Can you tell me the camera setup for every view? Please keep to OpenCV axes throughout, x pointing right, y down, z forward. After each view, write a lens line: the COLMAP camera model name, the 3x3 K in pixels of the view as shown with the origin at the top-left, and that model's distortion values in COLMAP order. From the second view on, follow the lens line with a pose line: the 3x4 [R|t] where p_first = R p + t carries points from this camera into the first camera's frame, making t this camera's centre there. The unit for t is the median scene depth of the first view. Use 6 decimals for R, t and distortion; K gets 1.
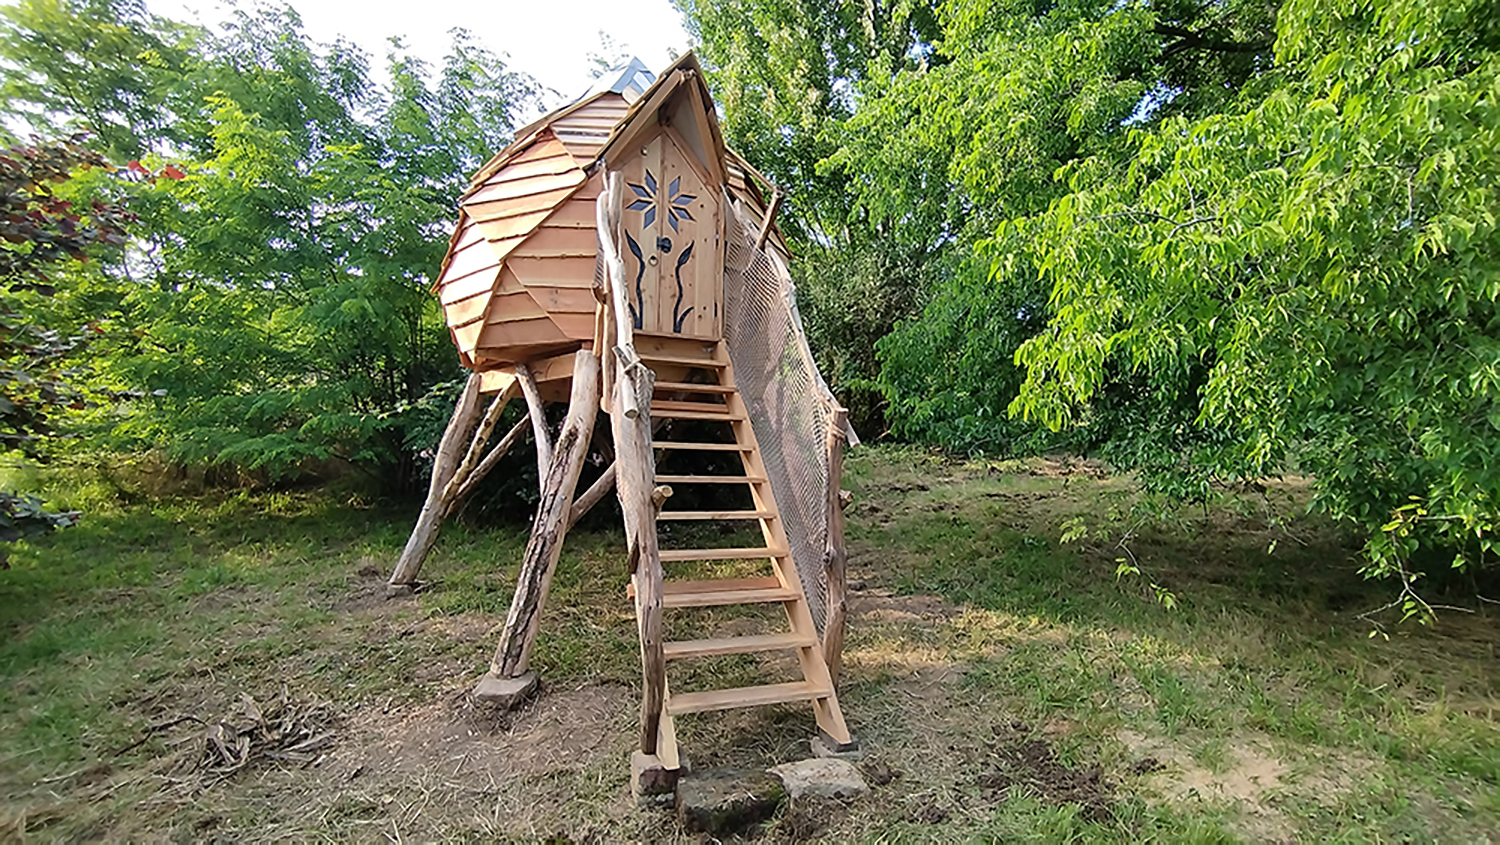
lens RADIAL K [[703.3, 0, 750.9], [0, 703.3, 424.1], [0, 0, 1]] dist [0.005337, 0.000156]
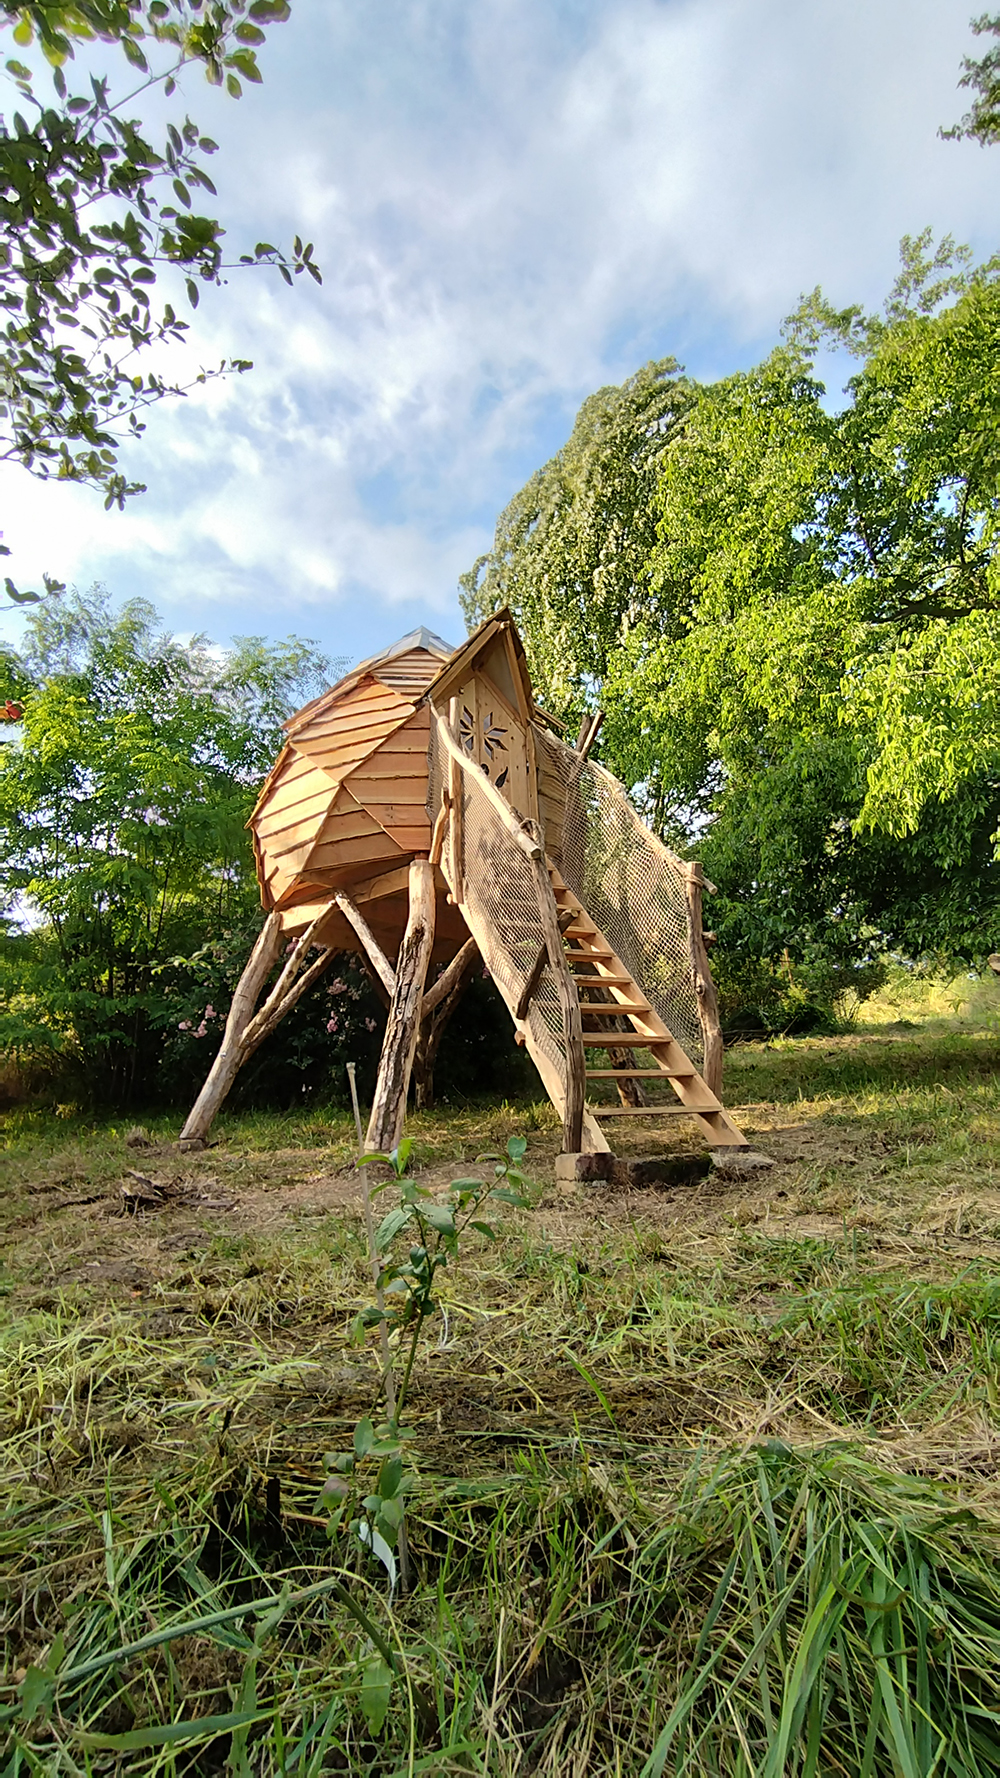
lens RADIAL K [[833.7, 0, 497.9], [0, 833.7, 887.1], [0, 0, 1]] dist [0.005337, 0.000156]
pose [[0.995703, -0.035262, 0.085623, -0.224822], [0.054700, 0.970065, -0.236606, 0.232580], [-0.074717, 0.240273, 0.967826, -0.206118]]
